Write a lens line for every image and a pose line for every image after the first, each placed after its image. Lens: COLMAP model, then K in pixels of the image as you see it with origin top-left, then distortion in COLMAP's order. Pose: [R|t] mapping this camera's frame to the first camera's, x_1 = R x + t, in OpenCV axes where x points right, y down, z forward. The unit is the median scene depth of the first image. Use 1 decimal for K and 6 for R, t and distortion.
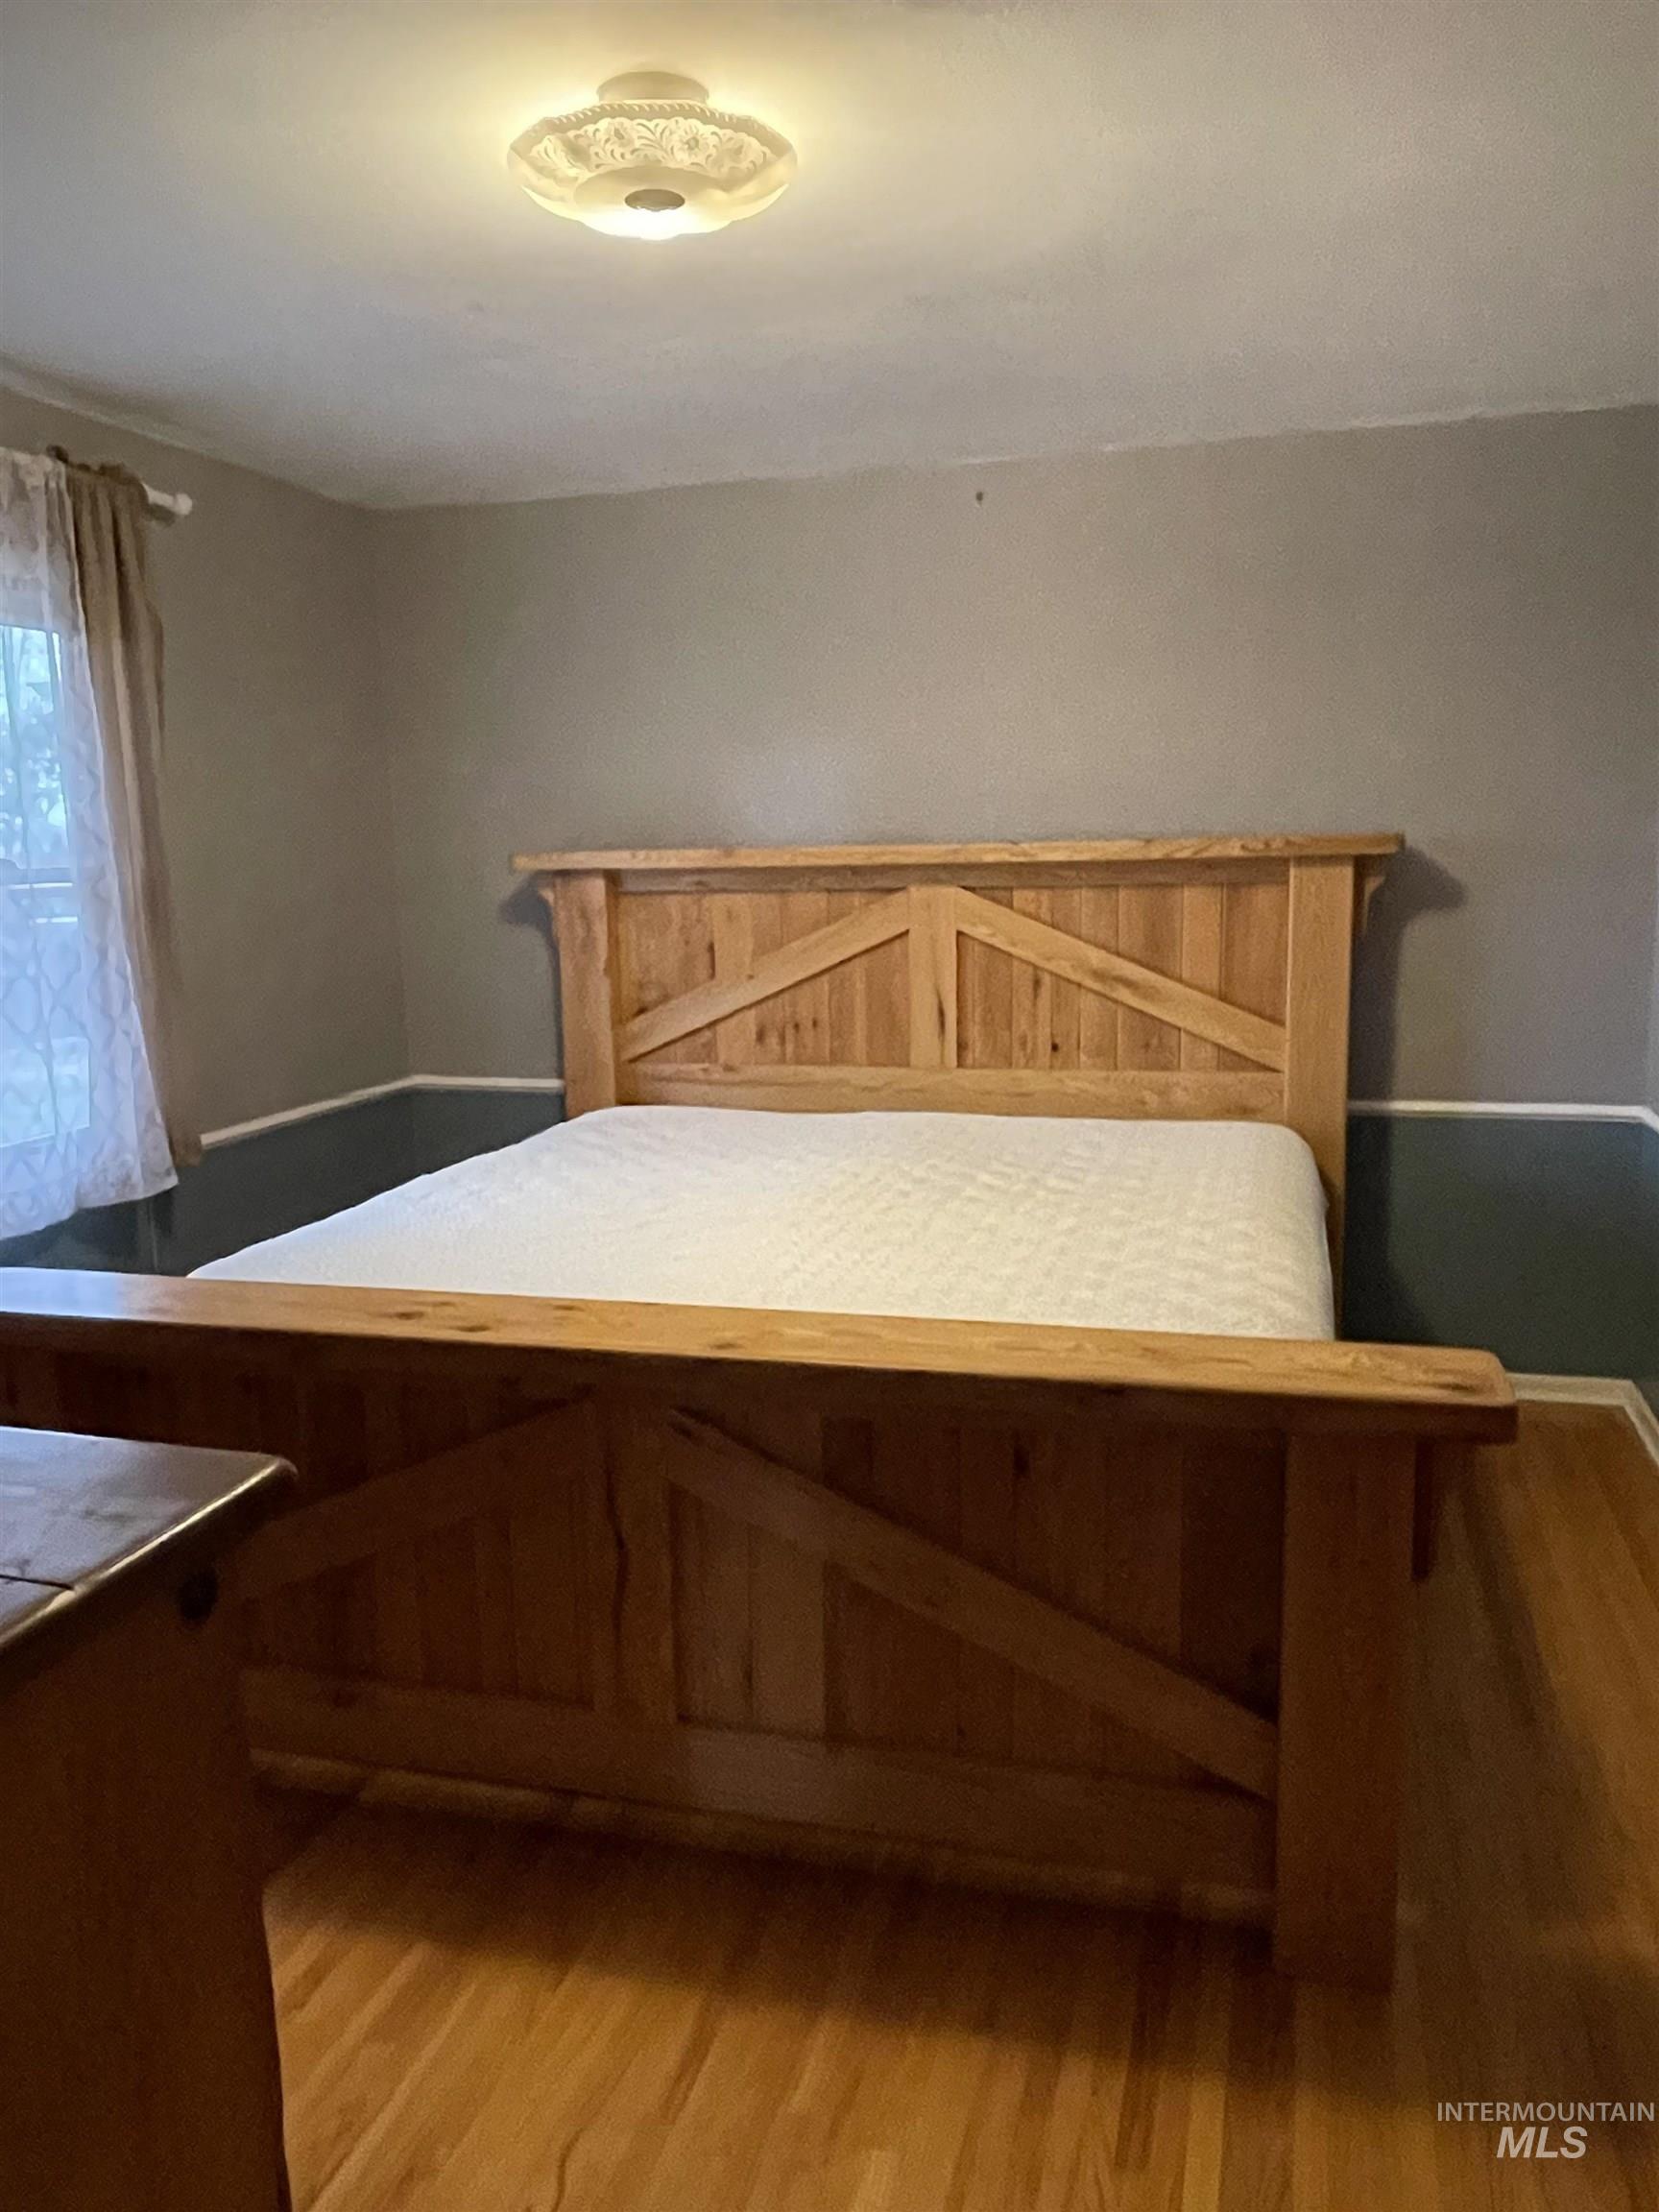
lens RADIAL K [[1618.8, 0, 827.5], [0, 1618.8, 1104.2], [0, 0, 1]] dist [0.012713, 0.000567]
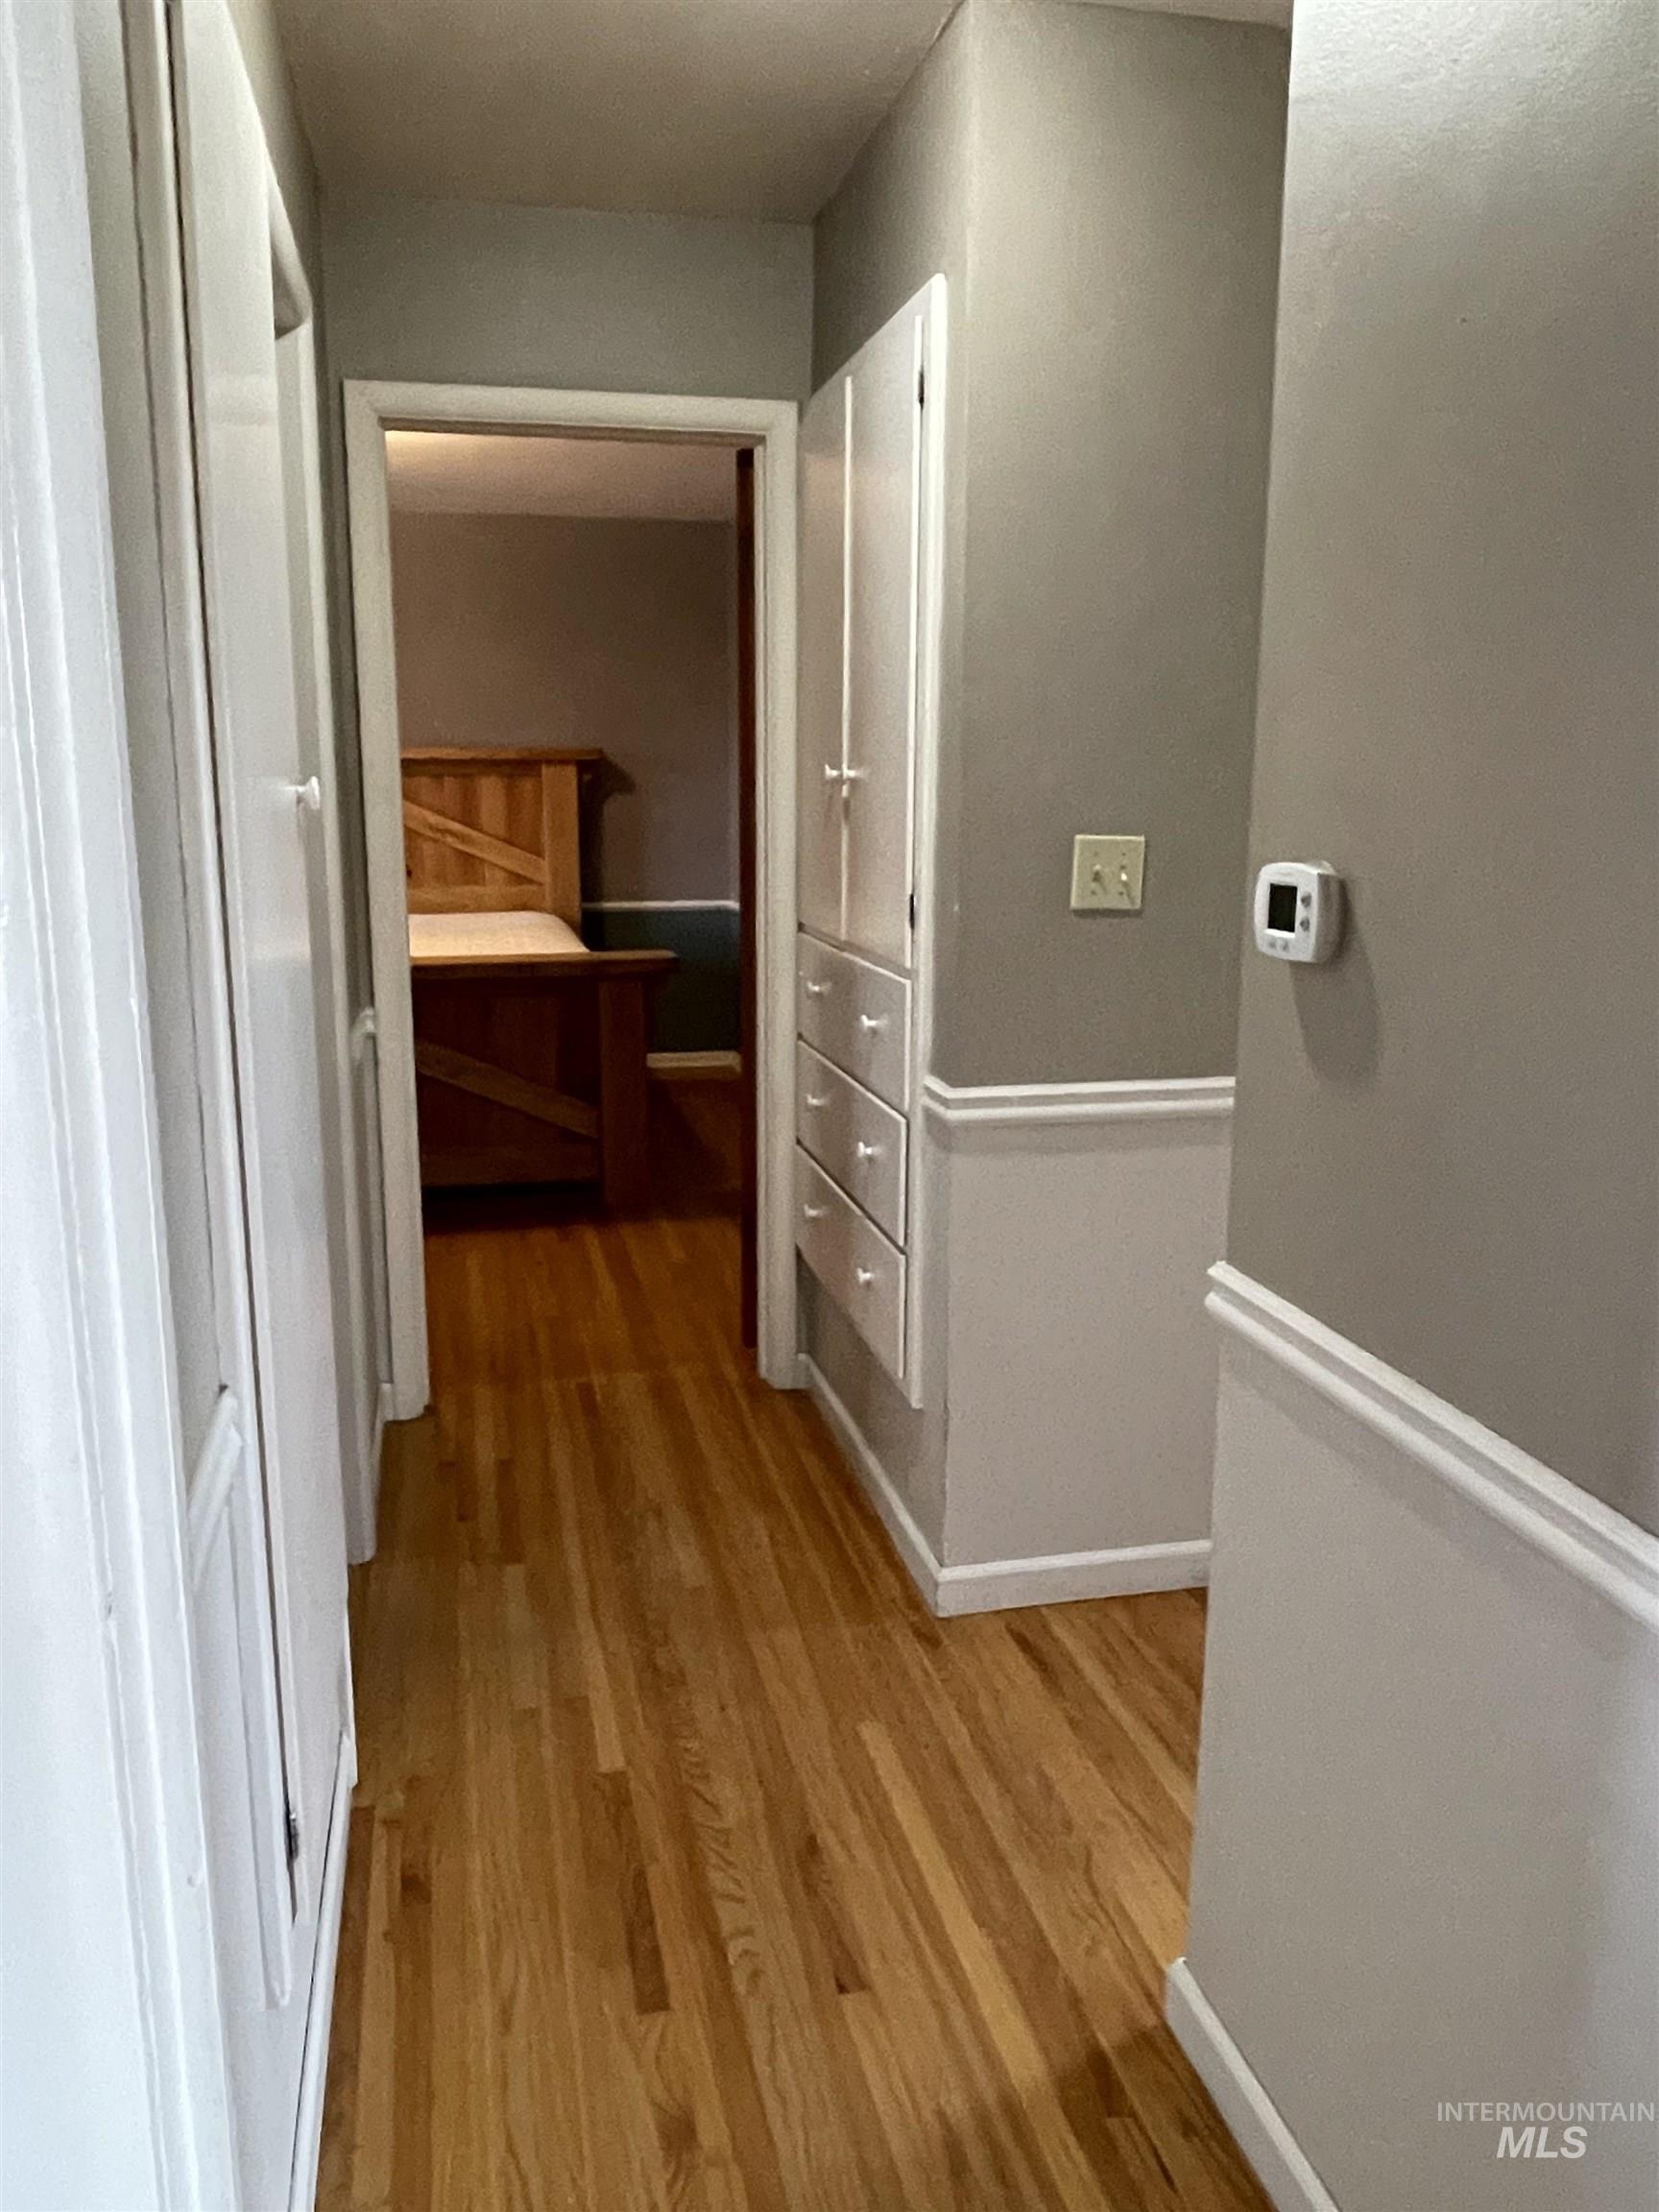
lens RADIAL K [[1618.8, 0, 825.0], [0, 1618.8, 1105.1], [0, 0, 1]] dist [0.012713, 0.000567]
pose [[0.871481, -0.076358, 0.484449, -0.324473], [0.058124, 0.996924, 0.052572, 0.145103], [-0.486973, -0.017657, 0.873239, -0.688260]]
